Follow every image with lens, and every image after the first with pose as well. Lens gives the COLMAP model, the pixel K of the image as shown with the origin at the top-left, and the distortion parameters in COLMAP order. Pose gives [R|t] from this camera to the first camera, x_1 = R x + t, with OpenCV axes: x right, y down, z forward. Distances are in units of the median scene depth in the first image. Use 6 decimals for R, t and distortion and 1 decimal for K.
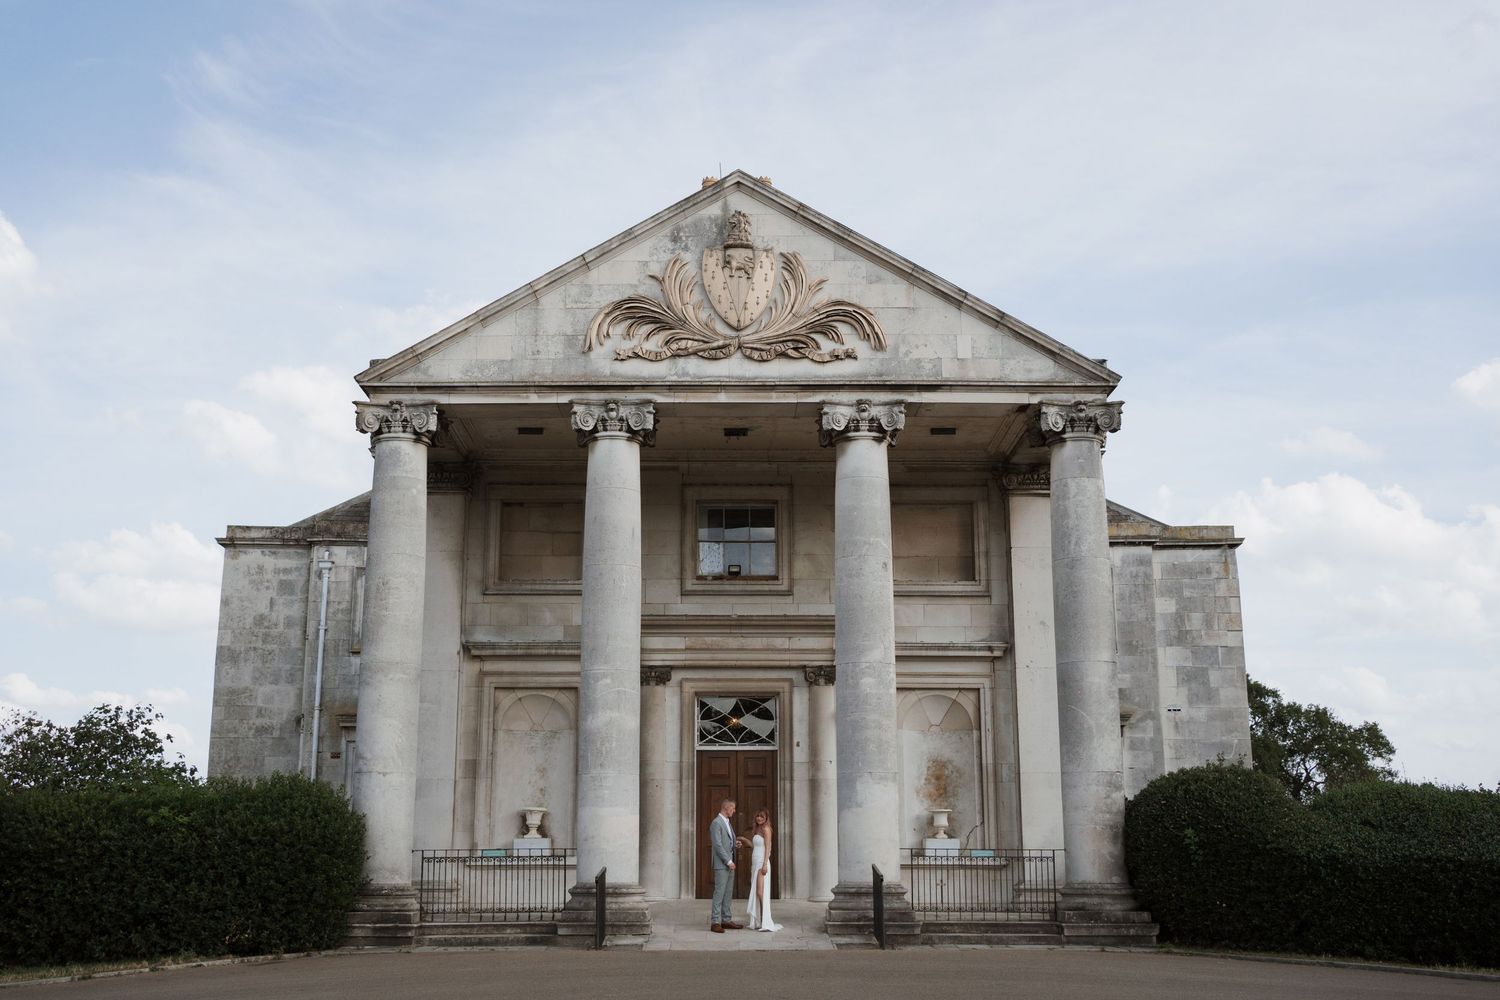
lens RADIAL K [[1559.9, 0, 750.0], [0, 1559.9, 500.0], [0, 0, 1]] dist [-0.008719, -0.012645]
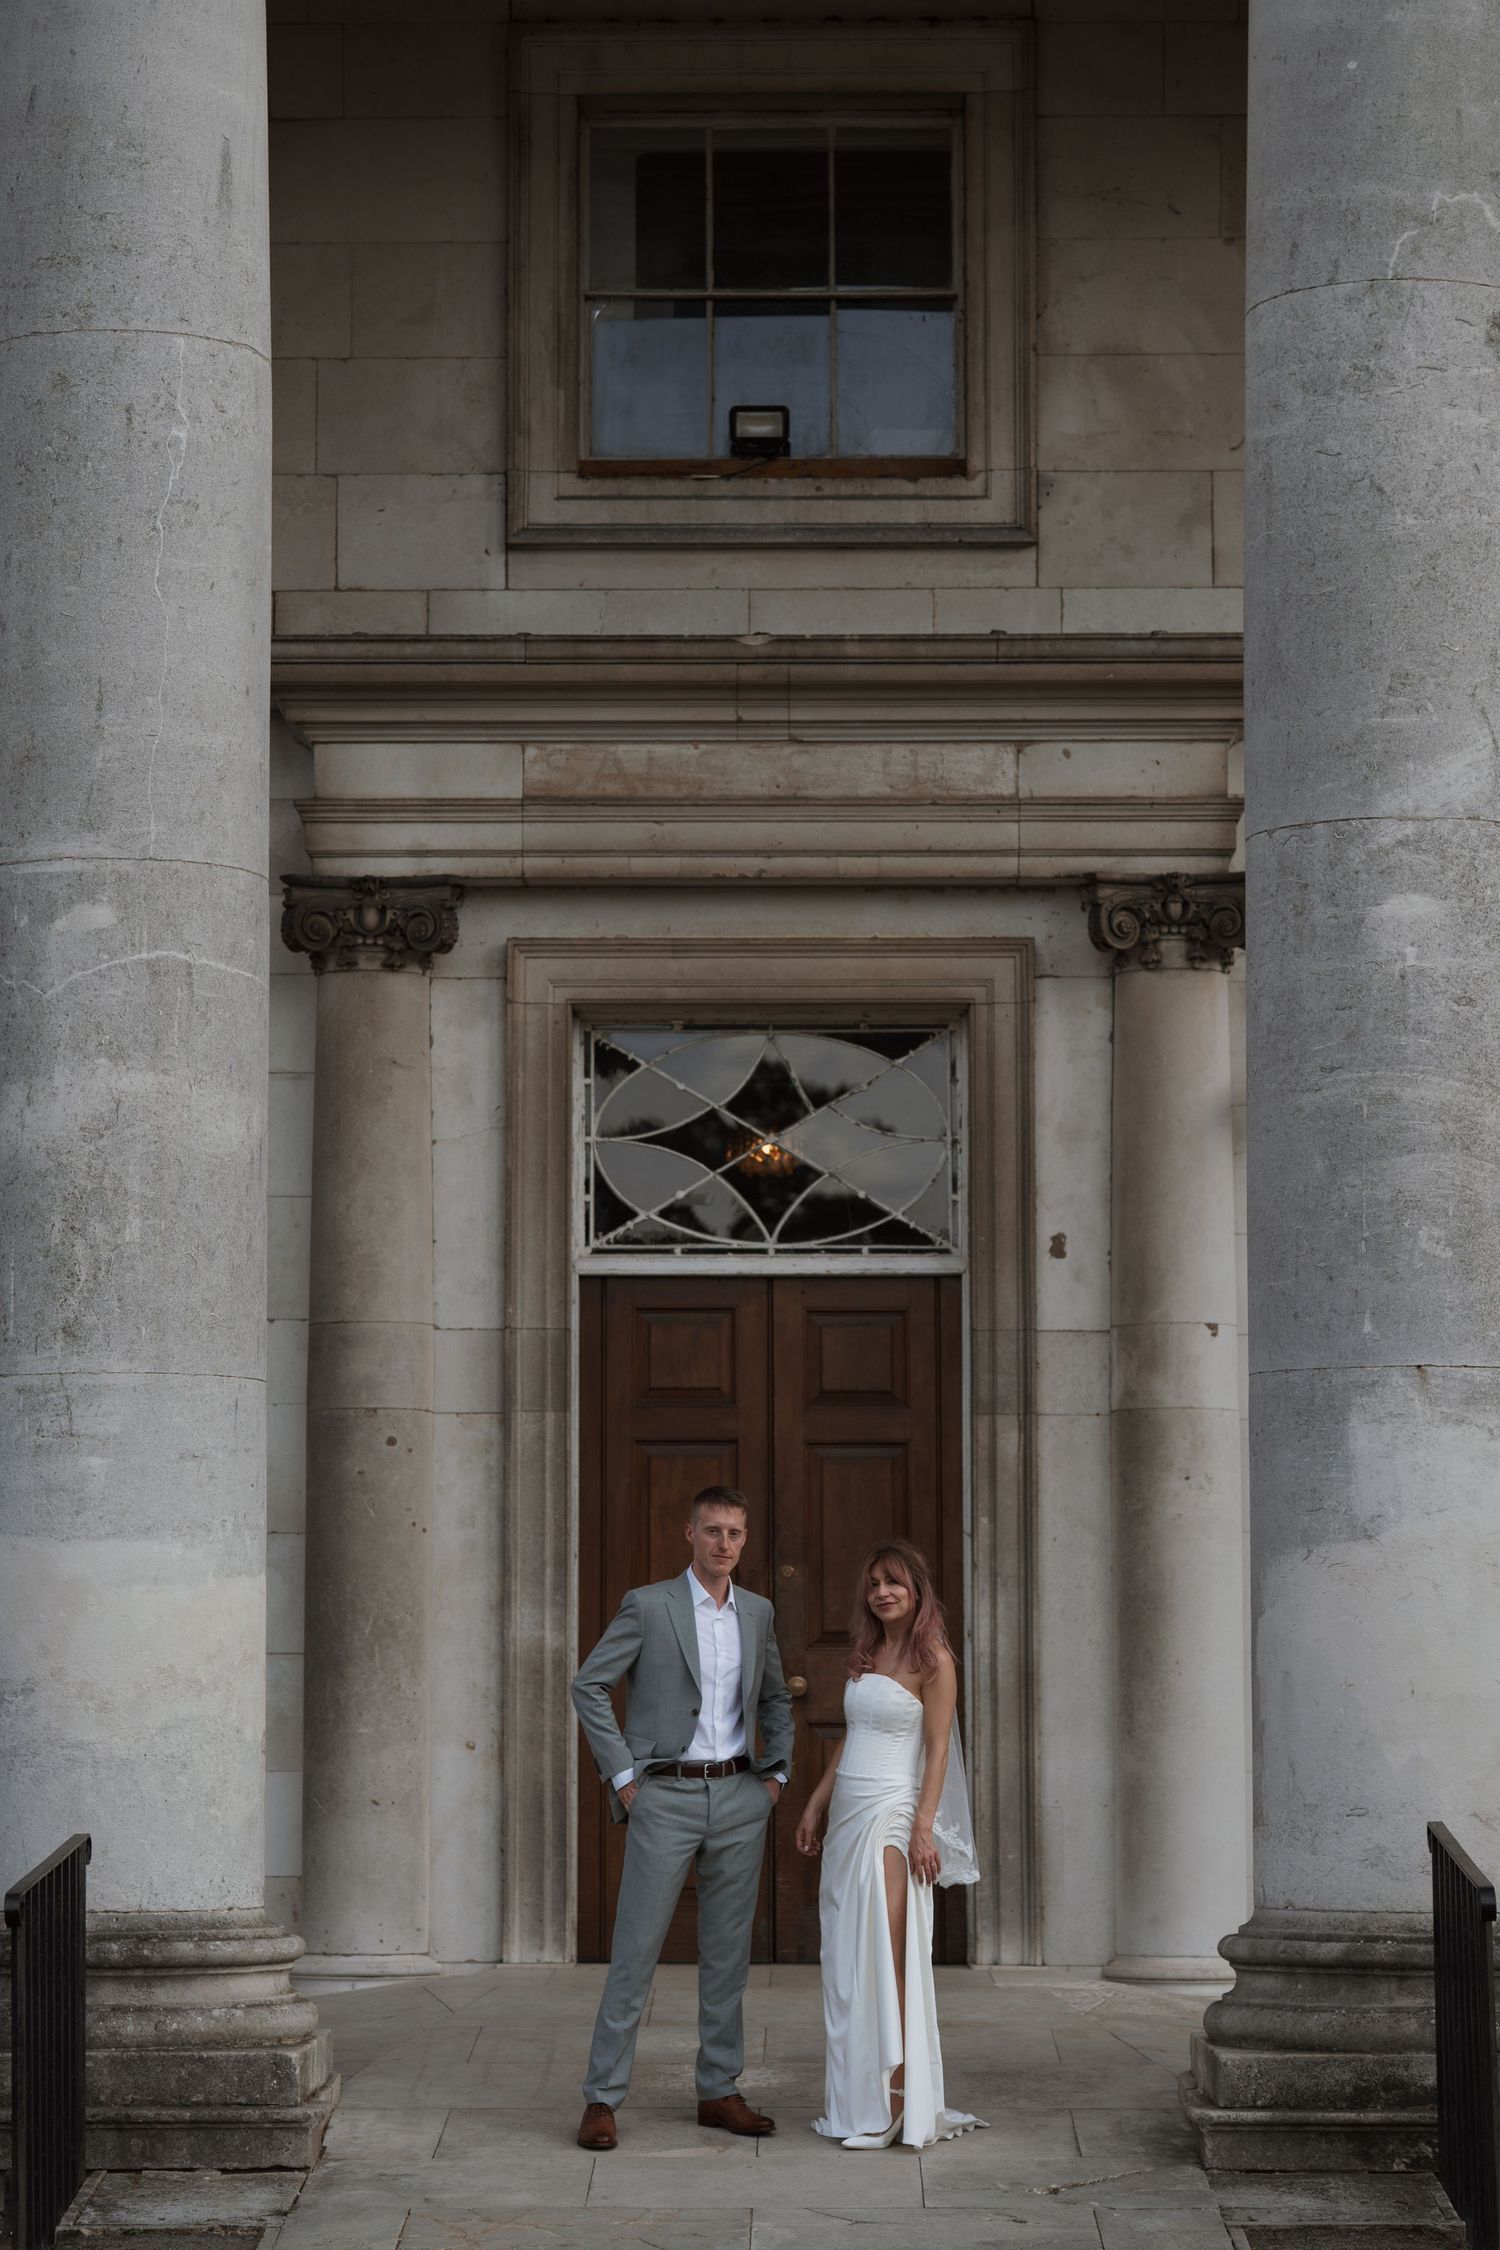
lens RADIAL K [[5580.0, 0, 750.0], [0, 5580.0, 1125.0], [0, 0, 1]] dist [0.145937, -0.075966]
pose [[0.999622, -0.001353, -0.027456, 0.009838], [0.004616, 0.992868, 0.119131, 0.050060], [0.027099, -0.119213, 0.992499, 0.250562]]
